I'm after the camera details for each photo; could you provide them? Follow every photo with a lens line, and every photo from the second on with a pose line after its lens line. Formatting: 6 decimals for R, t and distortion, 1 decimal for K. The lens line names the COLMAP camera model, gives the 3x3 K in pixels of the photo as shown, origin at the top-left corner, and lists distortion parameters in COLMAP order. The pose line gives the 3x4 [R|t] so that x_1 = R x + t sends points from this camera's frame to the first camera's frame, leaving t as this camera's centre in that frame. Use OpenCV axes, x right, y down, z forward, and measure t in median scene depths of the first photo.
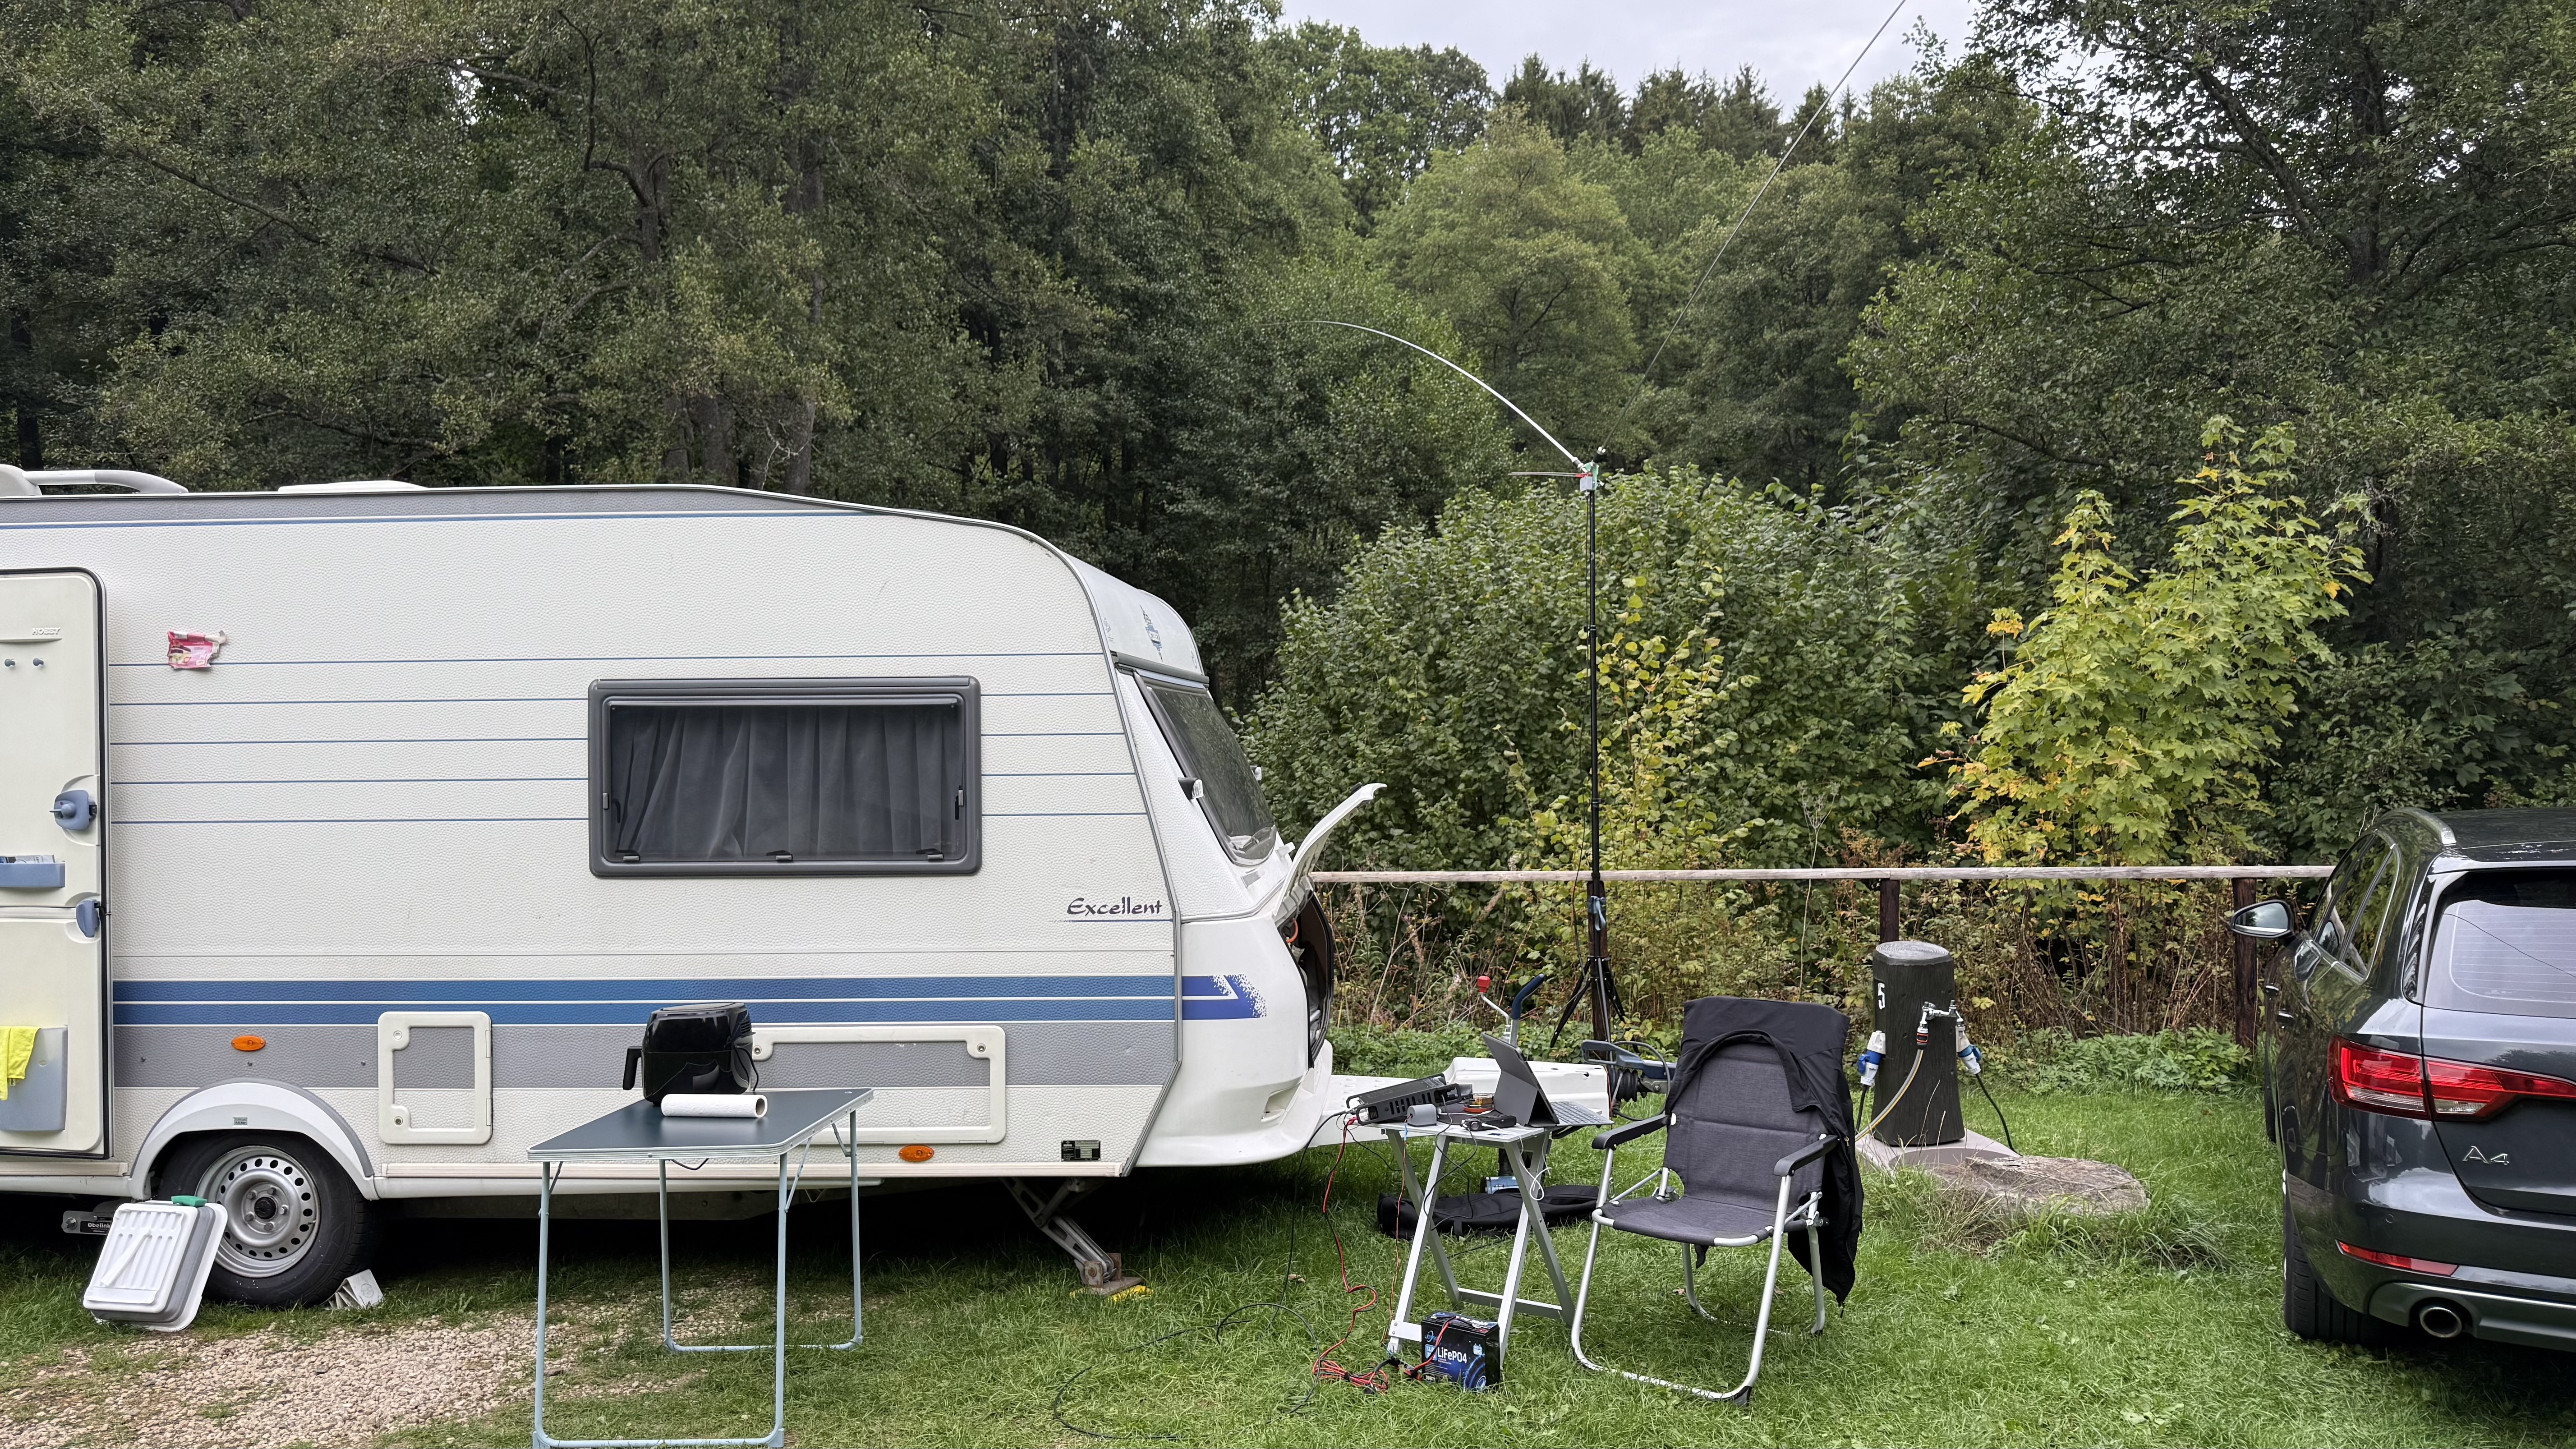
lens RADIAL K [[1807.9, 0, 1271.0], [0, 1807.9, 726.1], [0, 0, 1]] dist [0.038994, -0.009834]
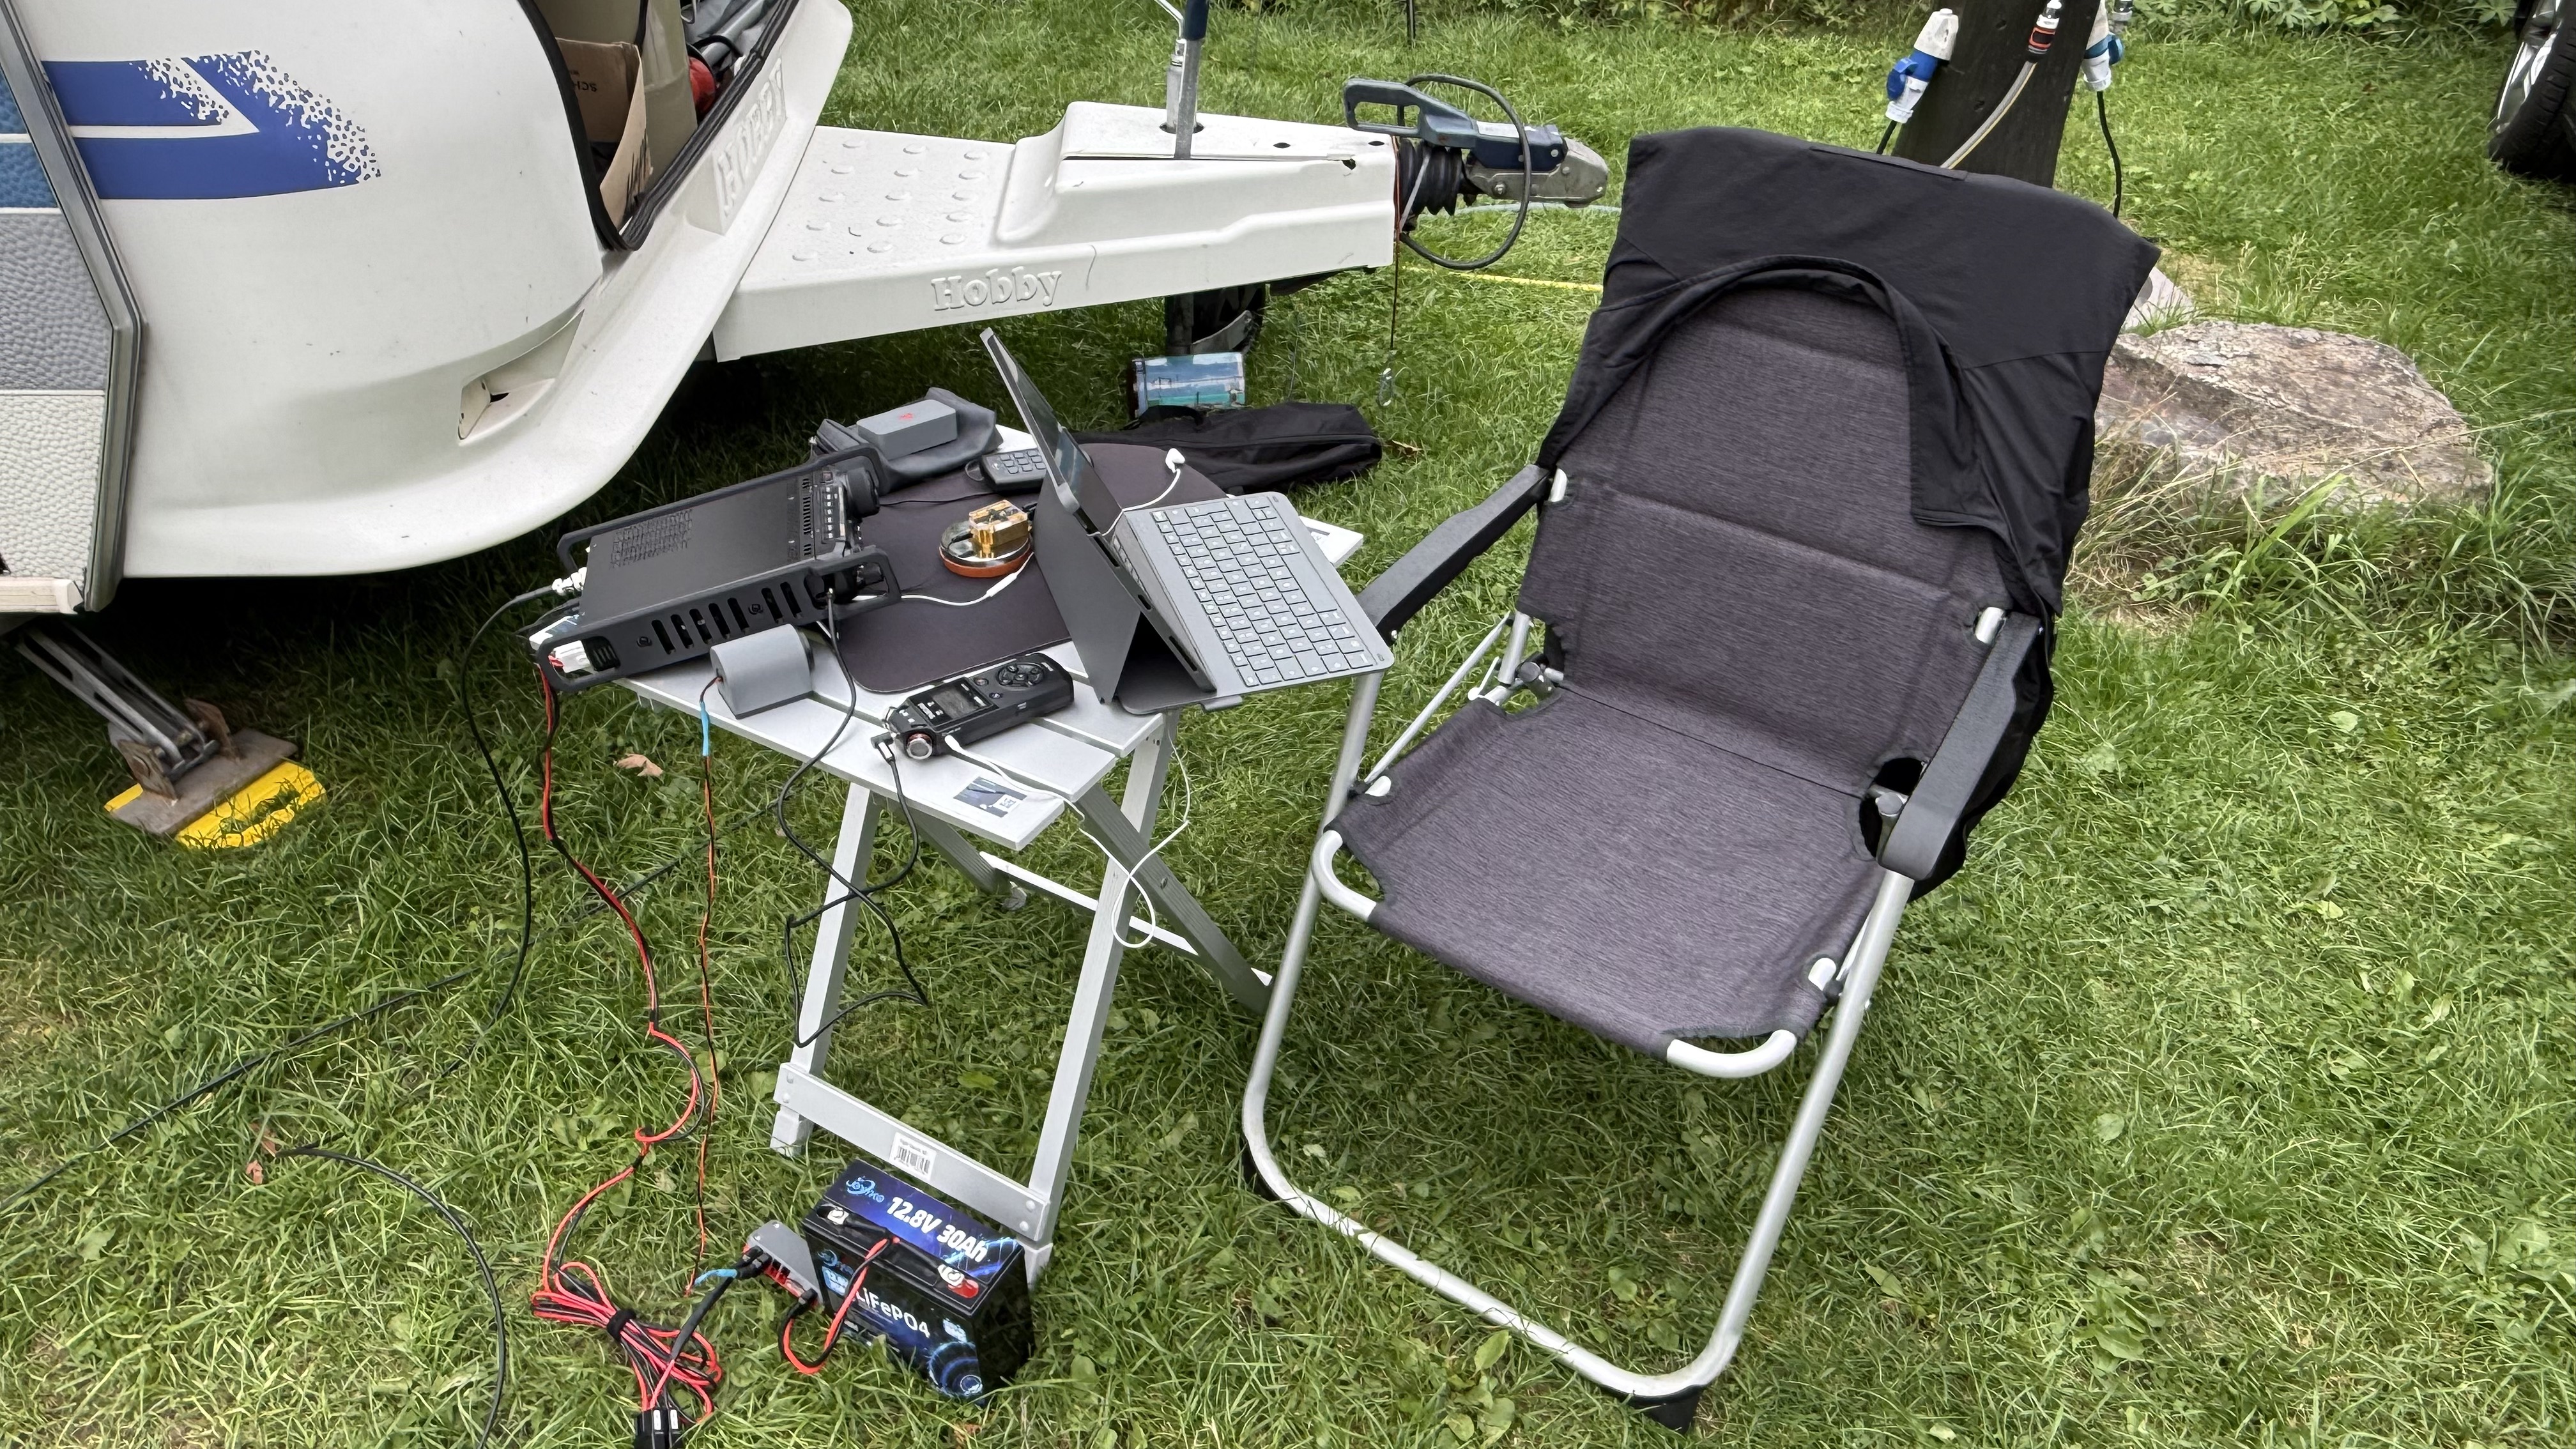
lens RADIAL K [[1768.4, 0, 1265.6], [0, 1768.4, 720.8], [0, 0, 1]] dist [0.000163, -0.001979]
pose [[0.994144, -0.046372, 0.097604, 0.122732], [-0.023686, 0.787762, 0.615525, 0.037091], [-0.105432, -0.614232, 0.782050, 0.678006]]
